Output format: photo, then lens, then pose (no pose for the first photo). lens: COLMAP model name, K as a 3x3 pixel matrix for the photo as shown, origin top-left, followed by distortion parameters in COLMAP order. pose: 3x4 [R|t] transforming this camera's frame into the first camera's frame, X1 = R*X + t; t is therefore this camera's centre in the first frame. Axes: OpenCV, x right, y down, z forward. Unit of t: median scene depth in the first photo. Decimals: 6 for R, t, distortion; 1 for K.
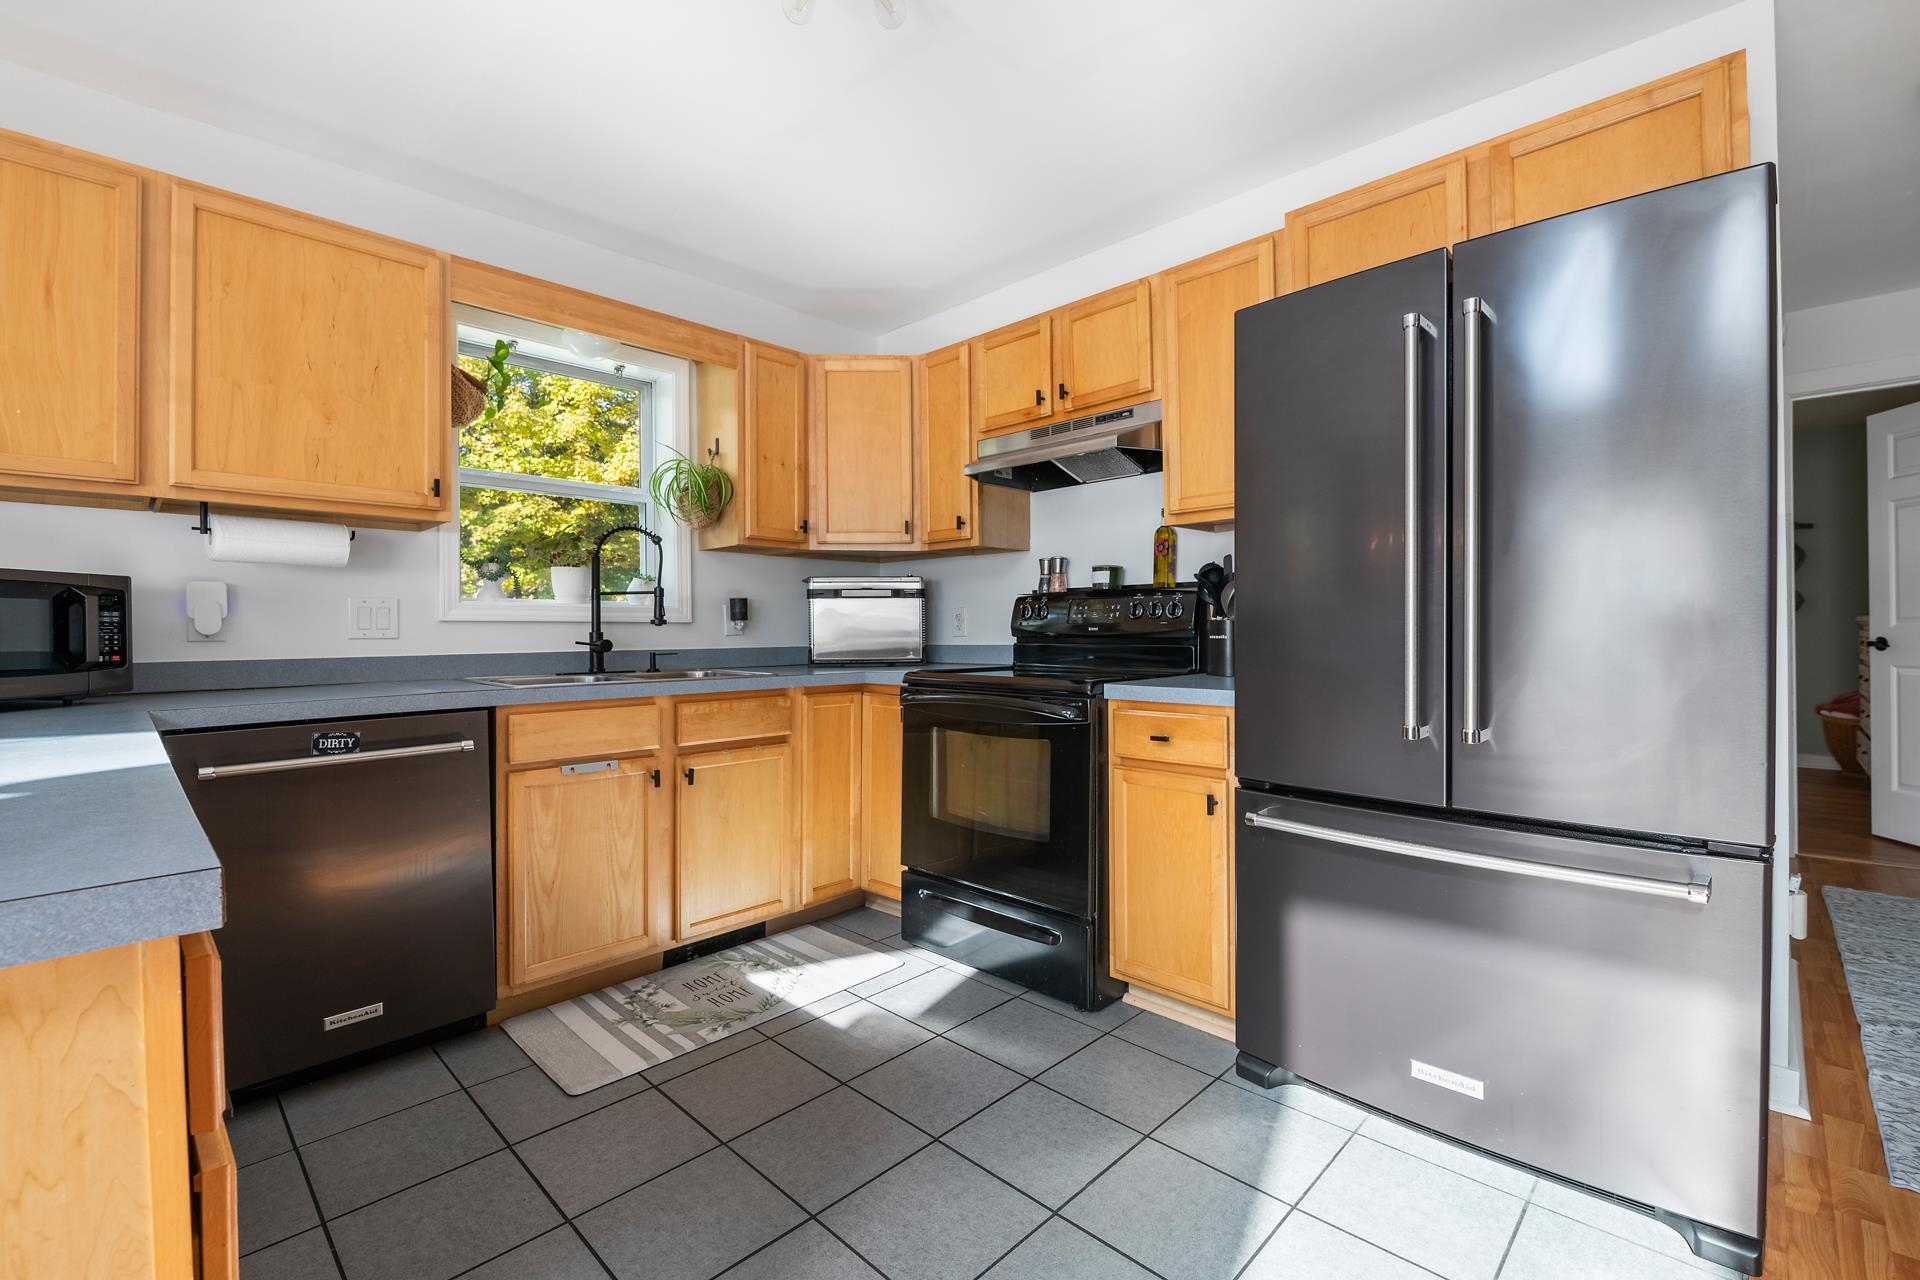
lens RADIAL K [[854.4, 0, 974.1], [0, 854.4, 622.5], [0, 0, 1]] dist [-0.001611, -0.000332]
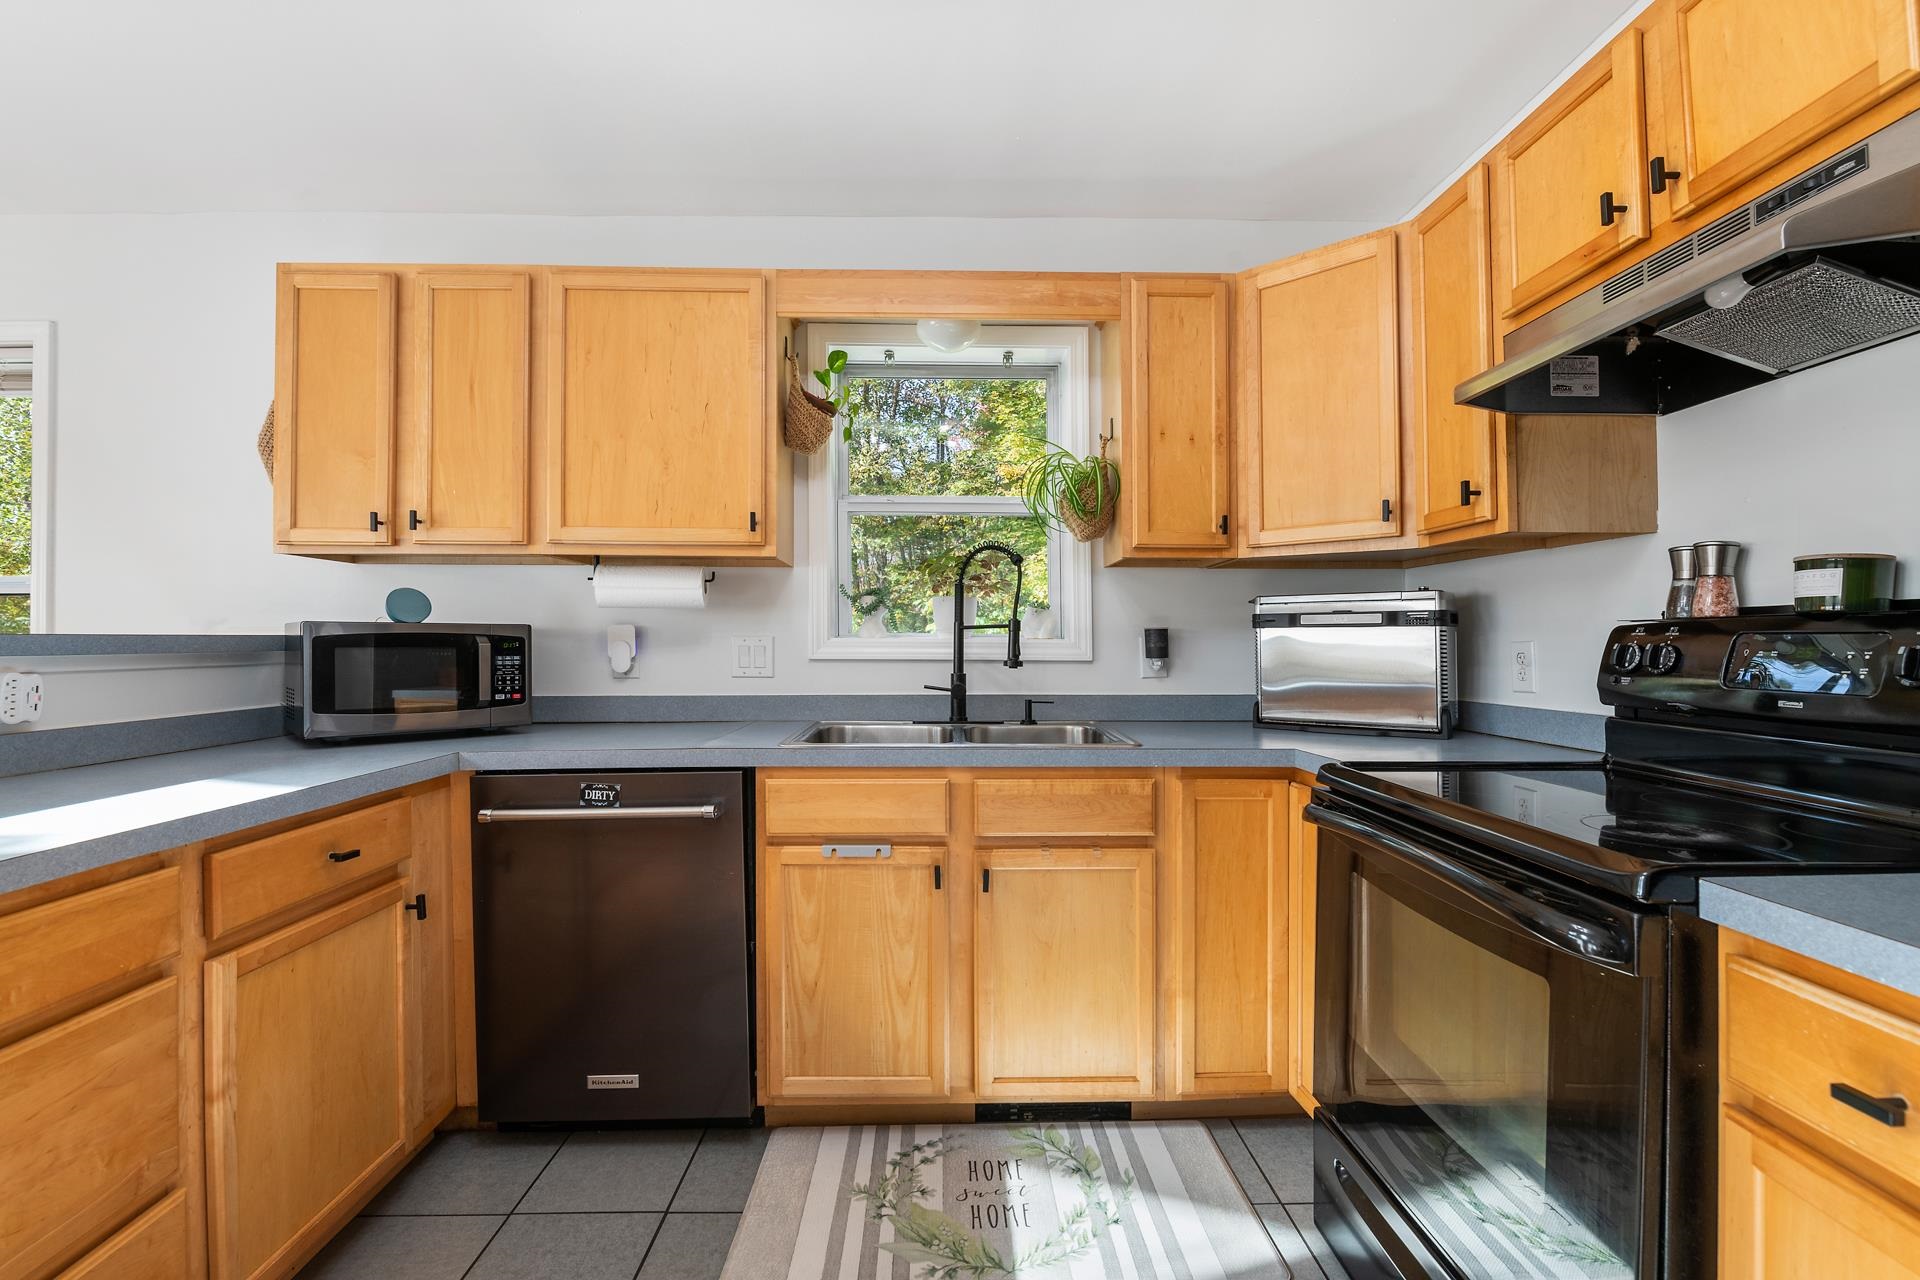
lens RADIAL K [[861.7, 0, 936.2], [0, 861.7, 625.5], [0, 0, 1]] dist [-0.005501, -0.001022]
pose [[0.697247, -0.005524, -0.716810, 0.154828], [0.000811, 0.999976, -0.006917, -0.030939], [0.716831, 0.004242, 0.697234, 0.406219]]
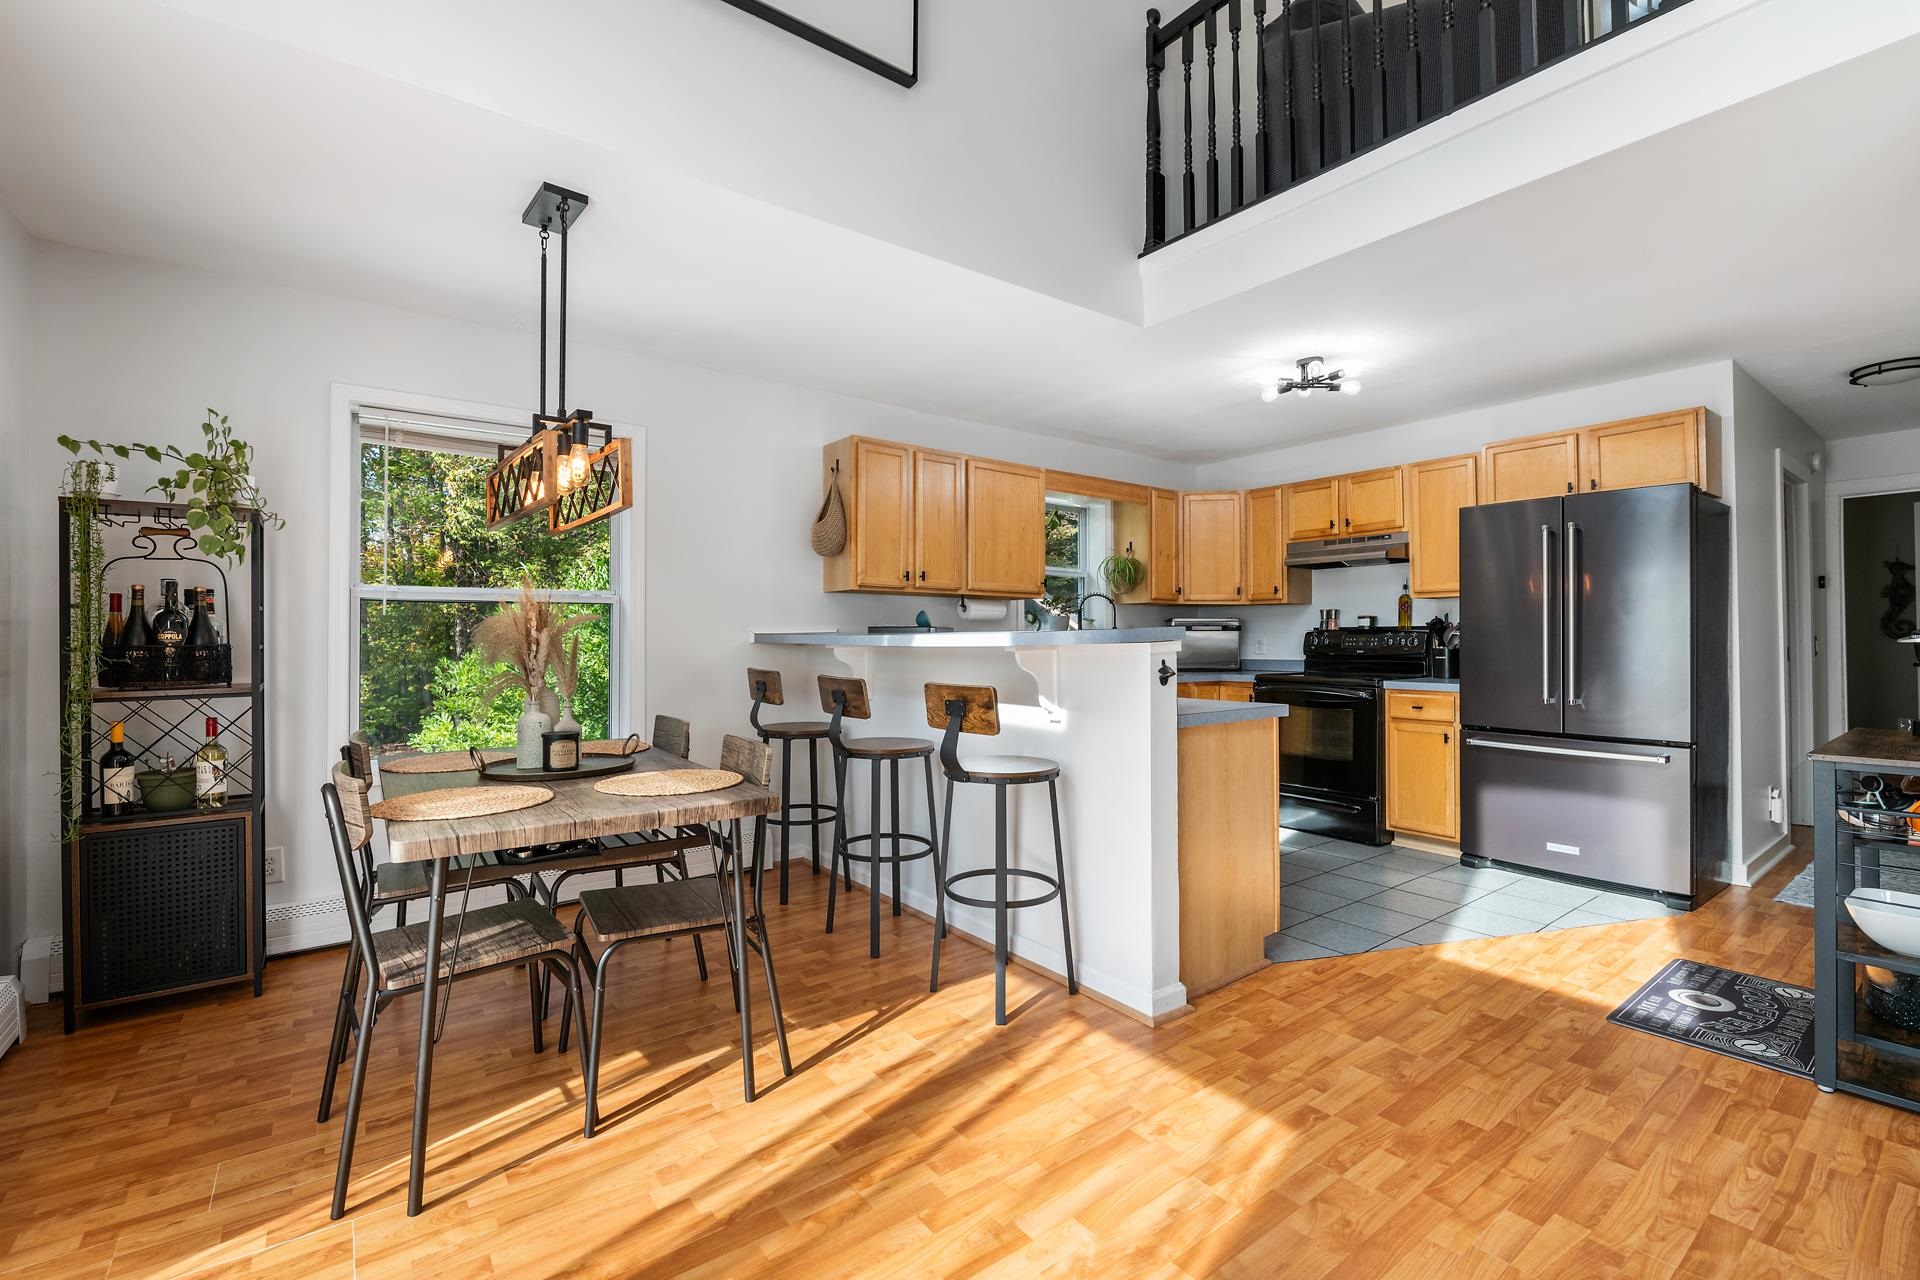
lens RADIAL K [[854.4, 0, 974.1], [0, 854.4, 622.5], [0, 0, 1]] dist [-0.001611, -0.000332]
pose [[0.988951, 0.003255, -0.148205, -0.407293], [-0.004833, 0.999935, -0.010288, -0.031699], [0.148162, 0.010891, 0.988903, -0.911302]]
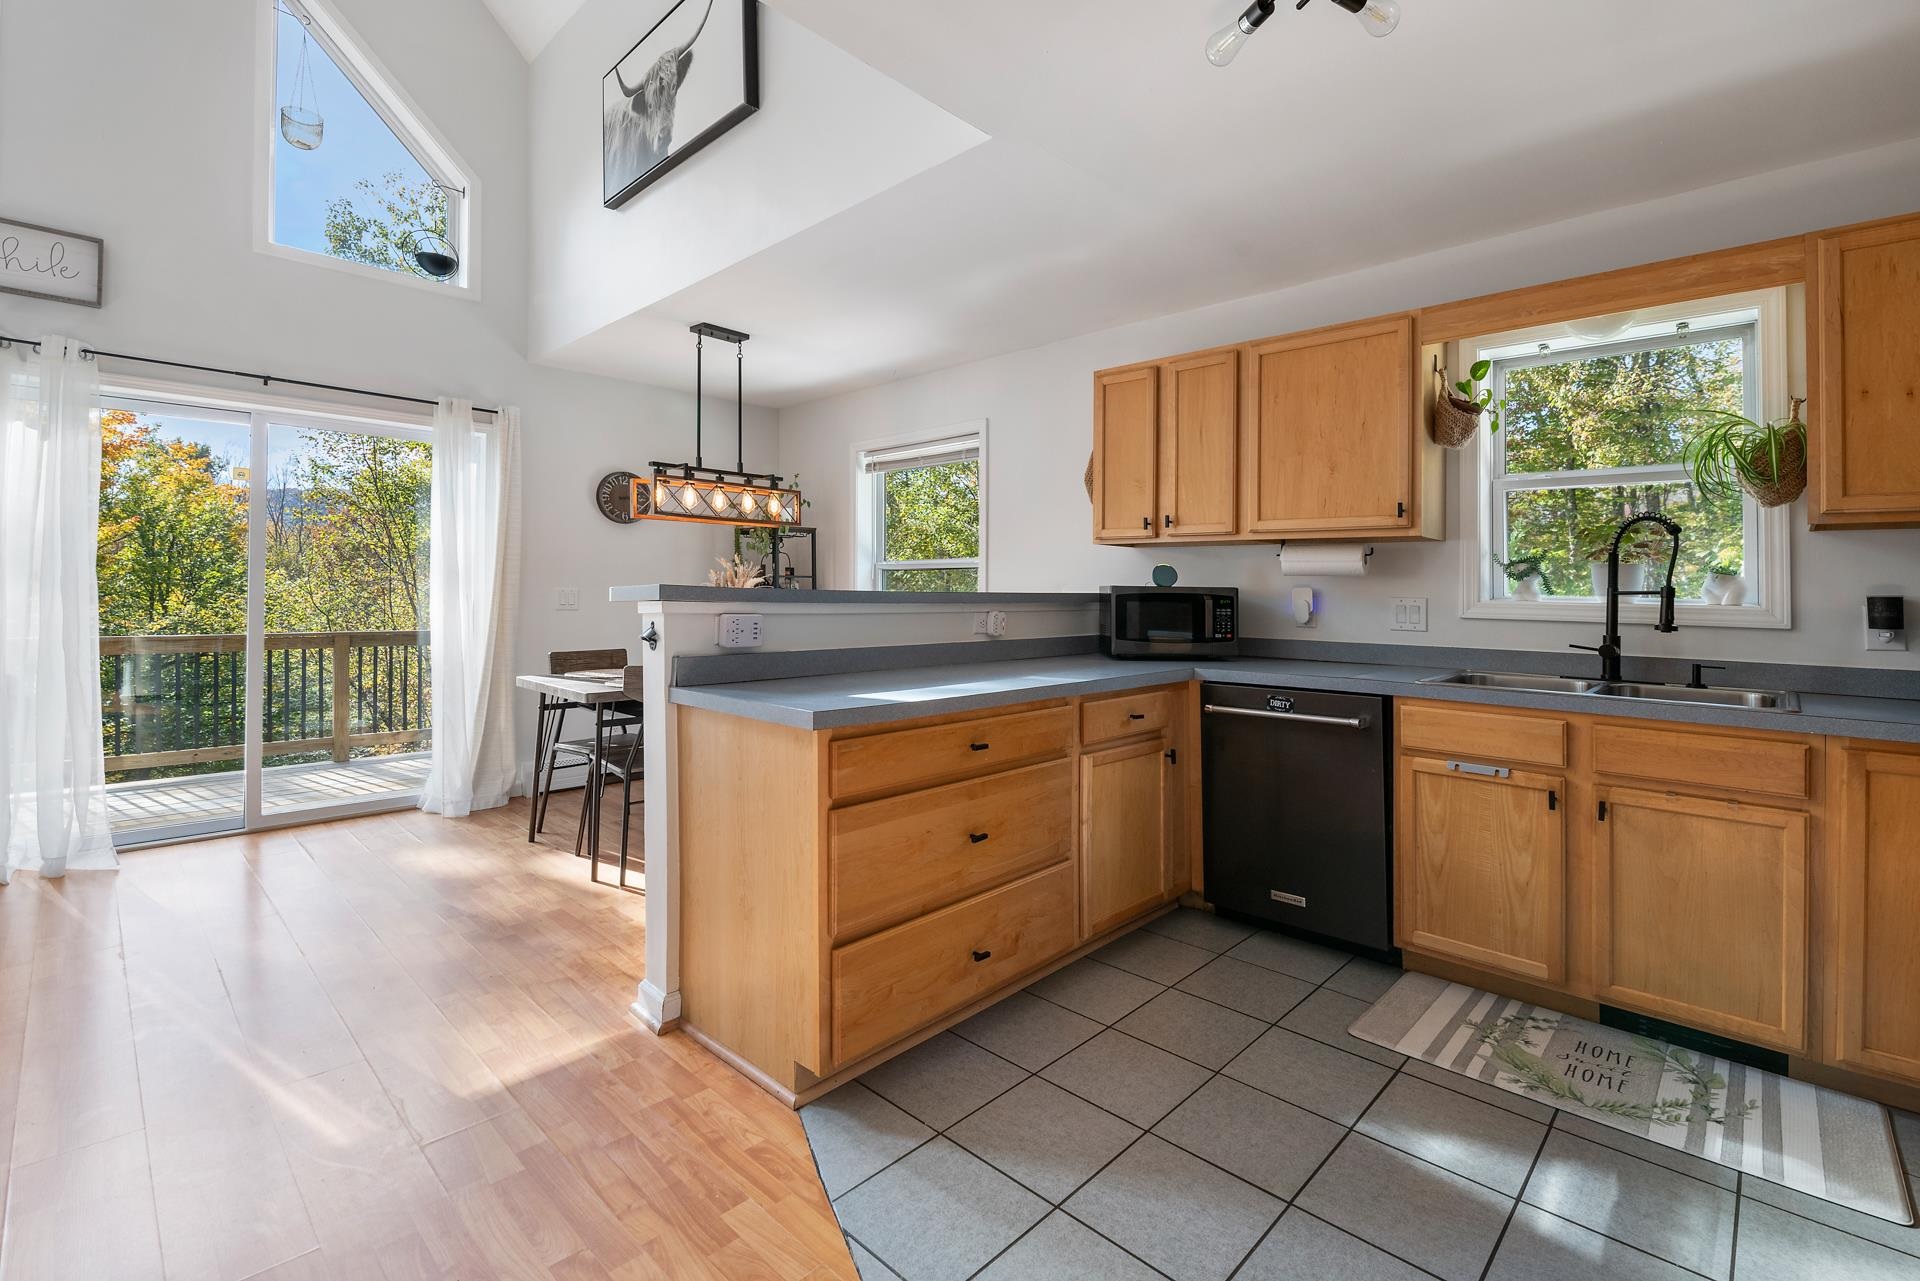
lens RADIAL K [[836.6, 0, 960.7], [0, 836.6, 579.9], [0, 0, 1]] dist [-0.006830, -0.000714]
pose [[-0.002257, -0.004296, -0.999988, 0.462858], [-0.004883, 0.999979, -0.004285, -0.041706], [0.999986, 0.004873, -0.002278, 0.317343]]
